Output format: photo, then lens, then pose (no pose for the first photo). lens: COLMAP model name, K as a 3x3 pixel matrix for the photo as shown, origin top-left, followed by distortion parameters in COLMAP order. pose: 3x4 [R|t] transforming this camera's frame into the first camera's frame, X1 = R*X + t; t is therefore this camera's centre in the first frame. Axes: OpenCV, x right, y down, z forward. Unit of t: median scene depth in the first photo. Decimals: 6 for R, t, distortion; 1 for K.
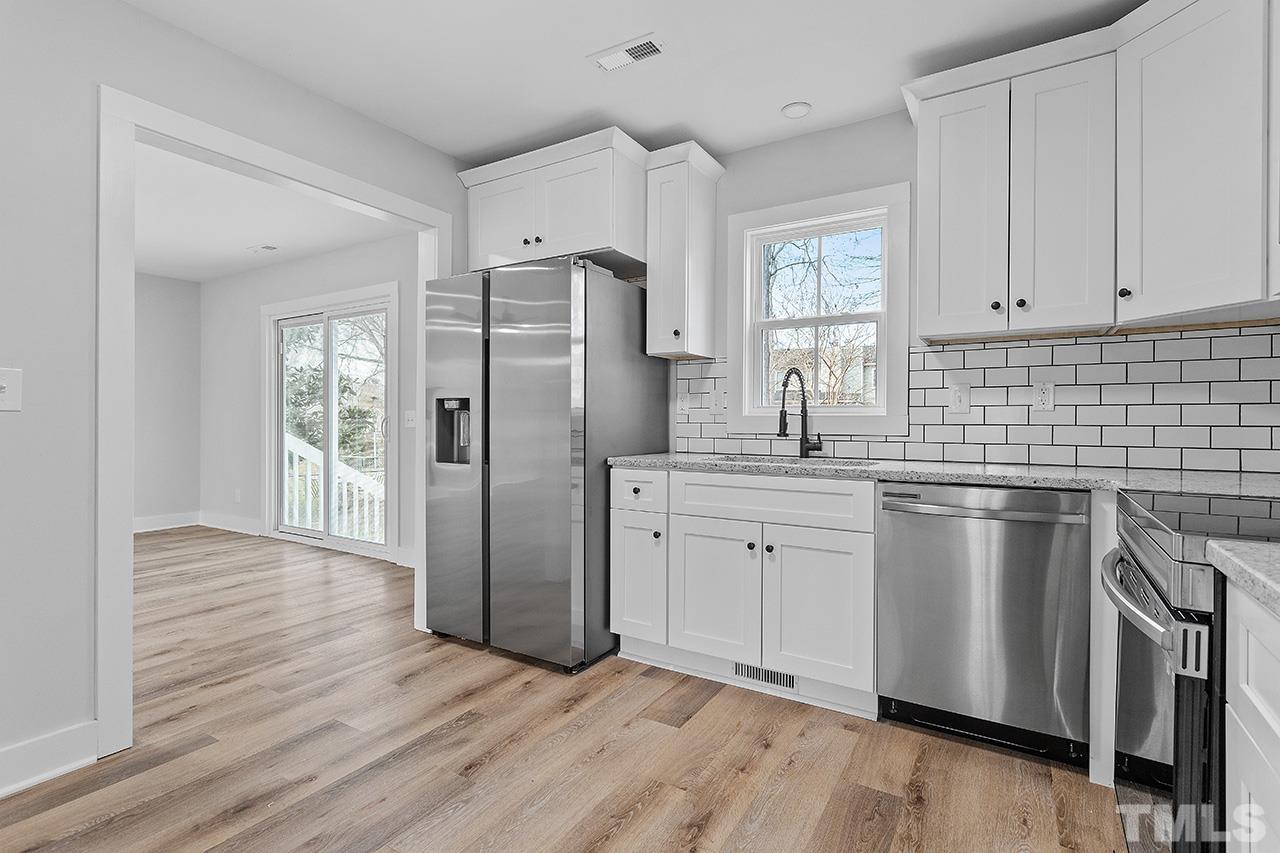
lens RADIAL K [[611.7, 0, 636.3], [0, 611.7, 423.4], [0, 0, 1]] dist [0.000487, 0.001025]
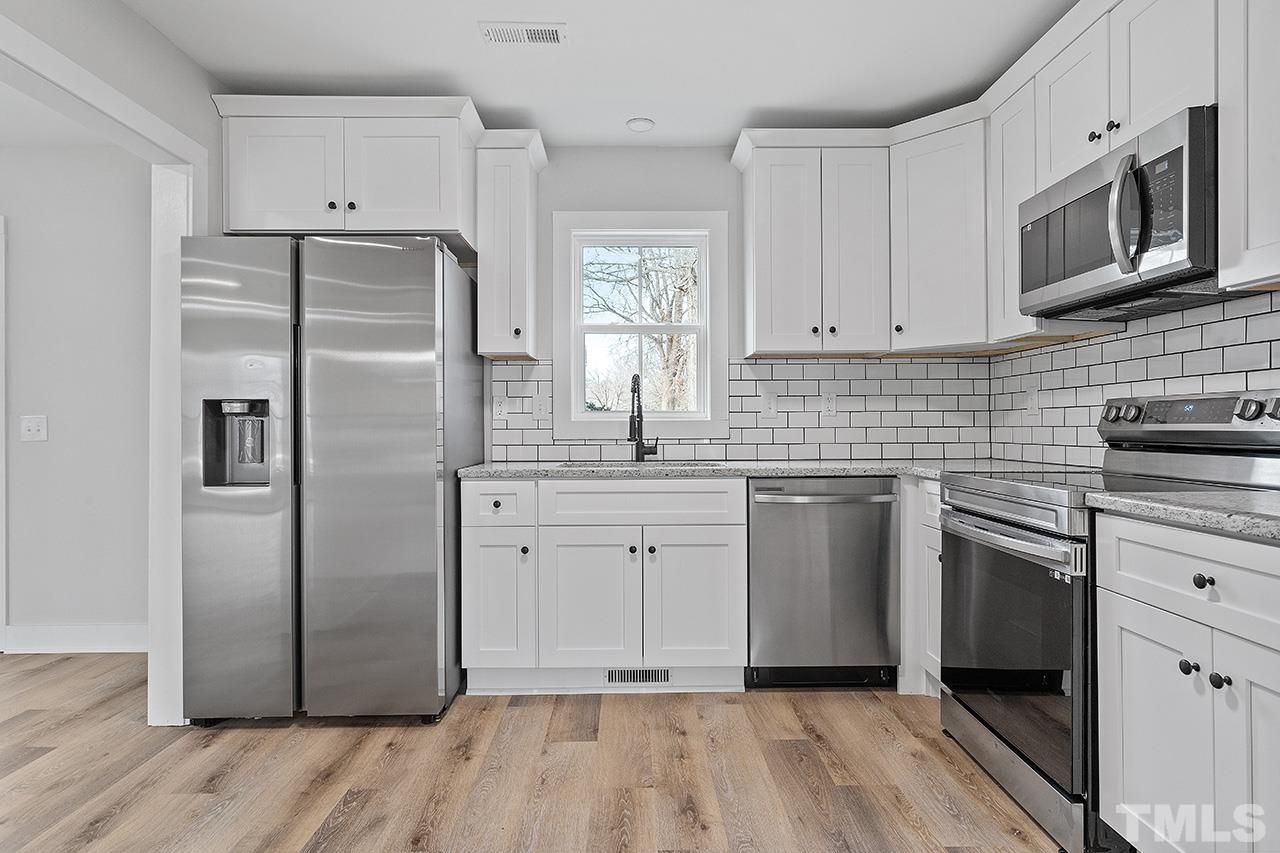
lens RADIAL K [[701.3, 0, 642.4], [0, 701.3, 422.1], [0, 0, 1]] dist [-0.002835, 0.002872]
pose [[0.838257, -0.005407, 0.545249, -0.402653], [0.010983, 0.999915, -0.006970, -0.002208], [-0.545165, 0.011831, 0.838245, 0.013362]]
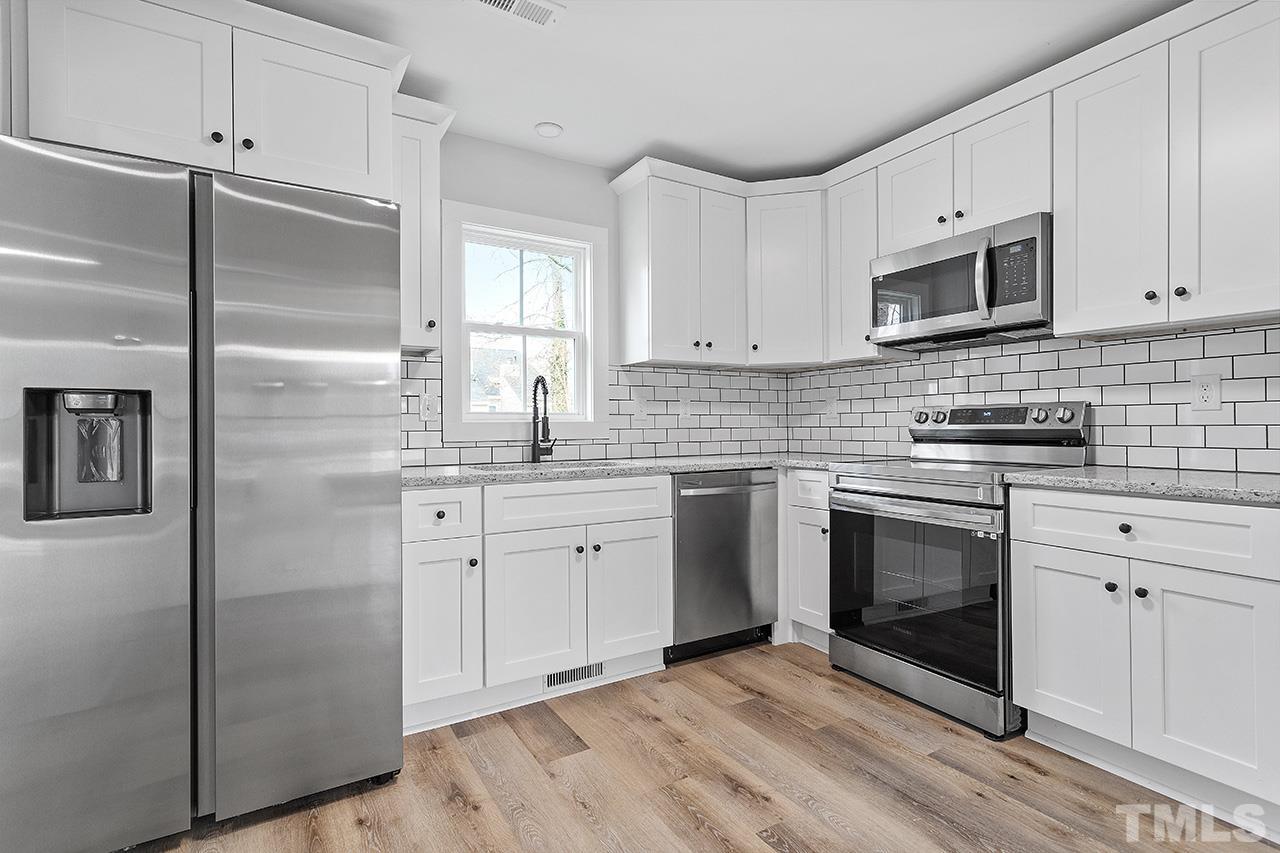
lens RADIAL K [[611.7, 0, 646.7], [0, 611.7, 422.9], [0, 0, 1]] dist [0.000487, 0.001025]
pose [[0.443984, -0.002432, 0.896031, -0.632066], [0.013037, 0.999908, -0.003746, -0.005615], [-0.895940, 0.013344, 0.443975, 0.413787]]
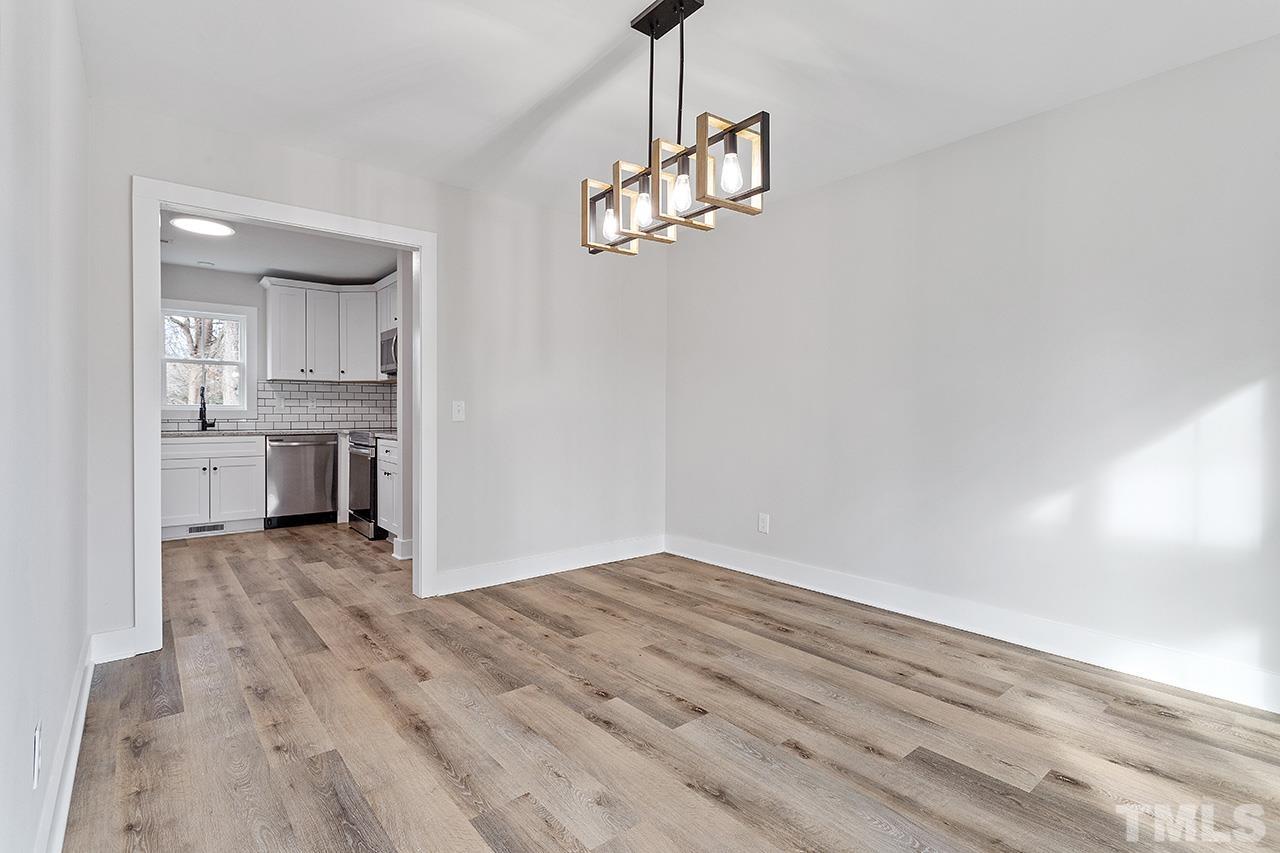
lens RADIAL K [[611.7, 0, 644.1], [0, 611.7, 417.4], [0, 0, 1]] dist [0.000487, 0.001025]
pose [[0.316222, -0.010266, 0.948630, -1.322203], [0.002749, 0.999947, 0.009904, -0.004625], [-0.948681, -0.000524, 0.316234, -1.140254]]
